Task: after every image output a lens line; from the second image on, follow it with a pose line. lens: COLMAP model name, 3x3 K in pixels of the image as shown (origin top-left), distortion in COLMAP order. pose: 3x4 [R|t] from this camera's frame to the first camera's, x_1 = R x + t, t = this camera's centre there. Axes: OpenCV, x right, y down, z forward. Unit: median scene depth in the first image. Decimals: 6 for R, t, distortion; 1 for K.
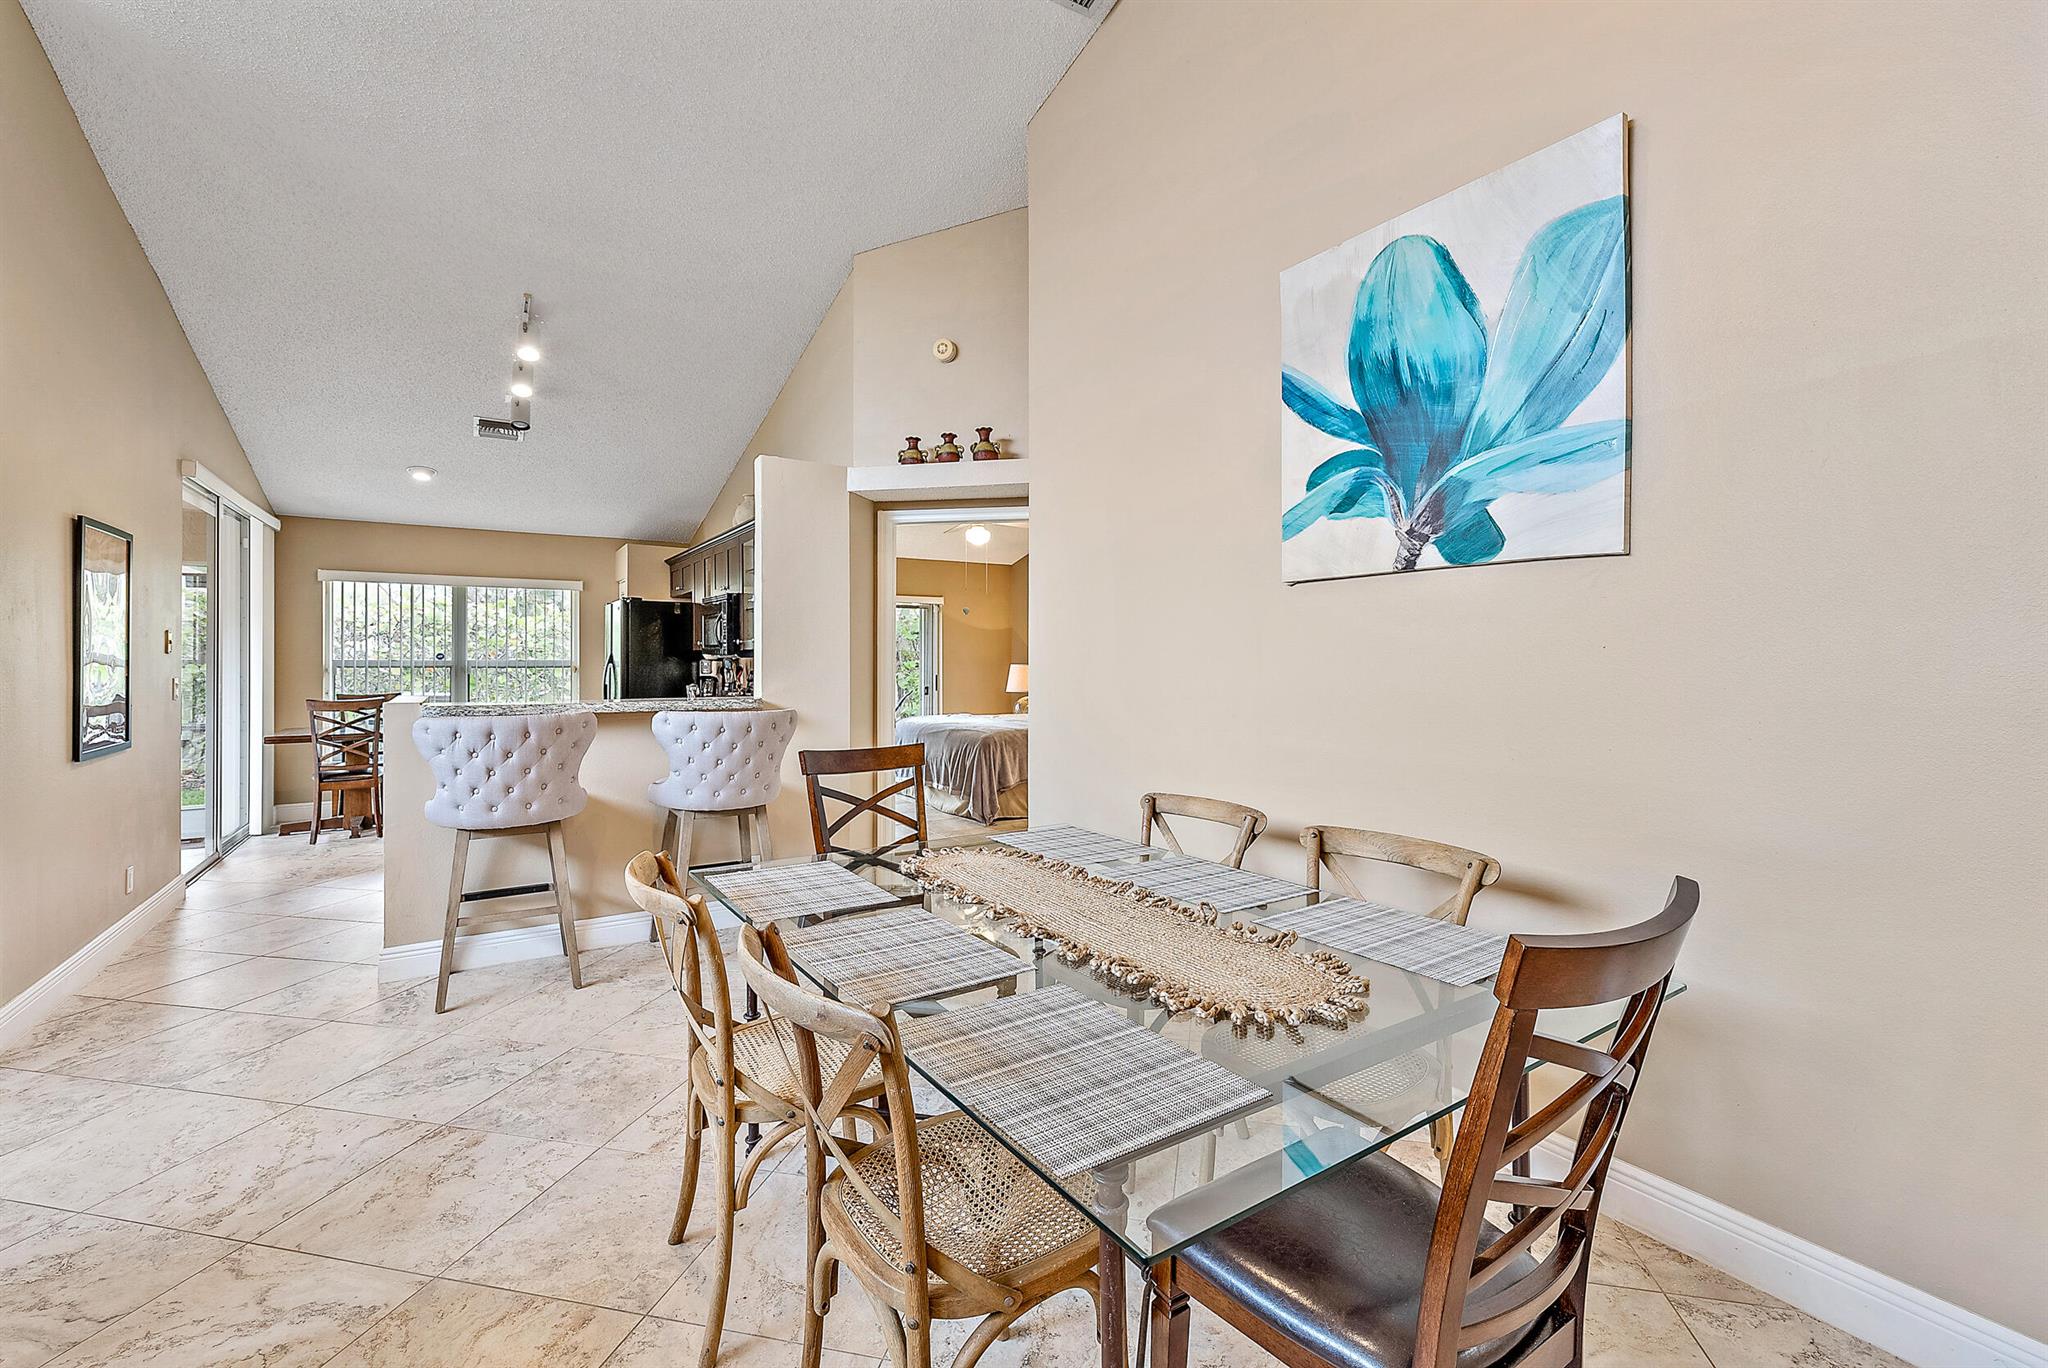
lens RADIAL K [[879.7, 0, 1044.5], [0, 879.7, 650.8], [0, 0, 1]] dist [-0.003363, -0.000226]
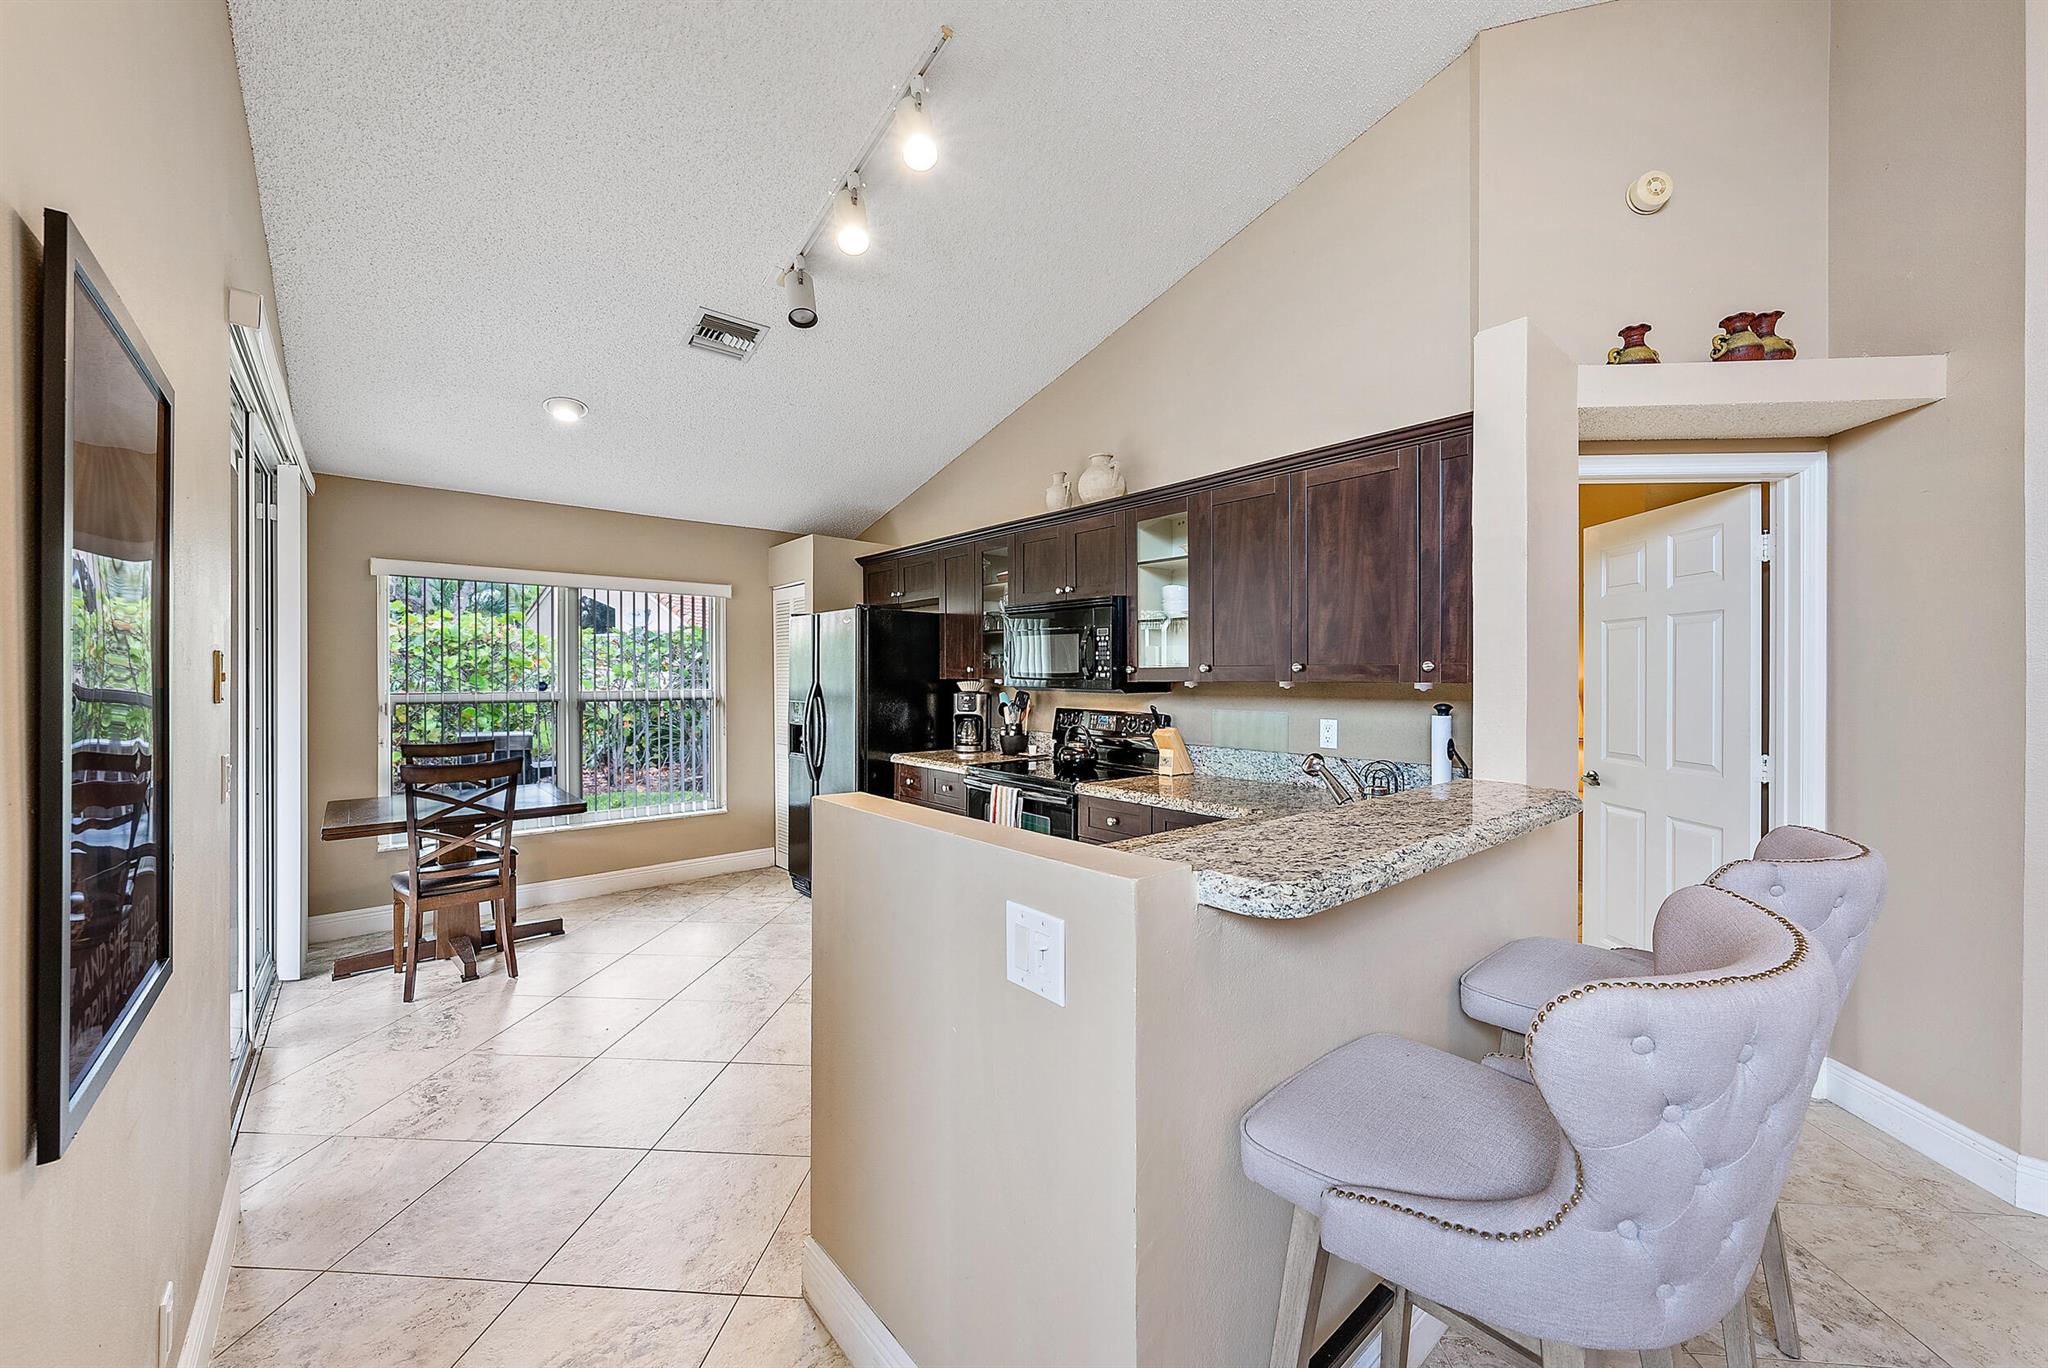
lens RADIAL K [[748.8, 0, 1016.2], [0, 748.8, 675.5], [0, 0, 1]] dist [-0.003404, -0.000083]
pose [[0.991749, 0.000407, 0.128194, -0.469817], [-0.001376, 0.999971, 0.007477, -0.009198], [-0.128187, -0.007592, 0.991721, 0.423698]]
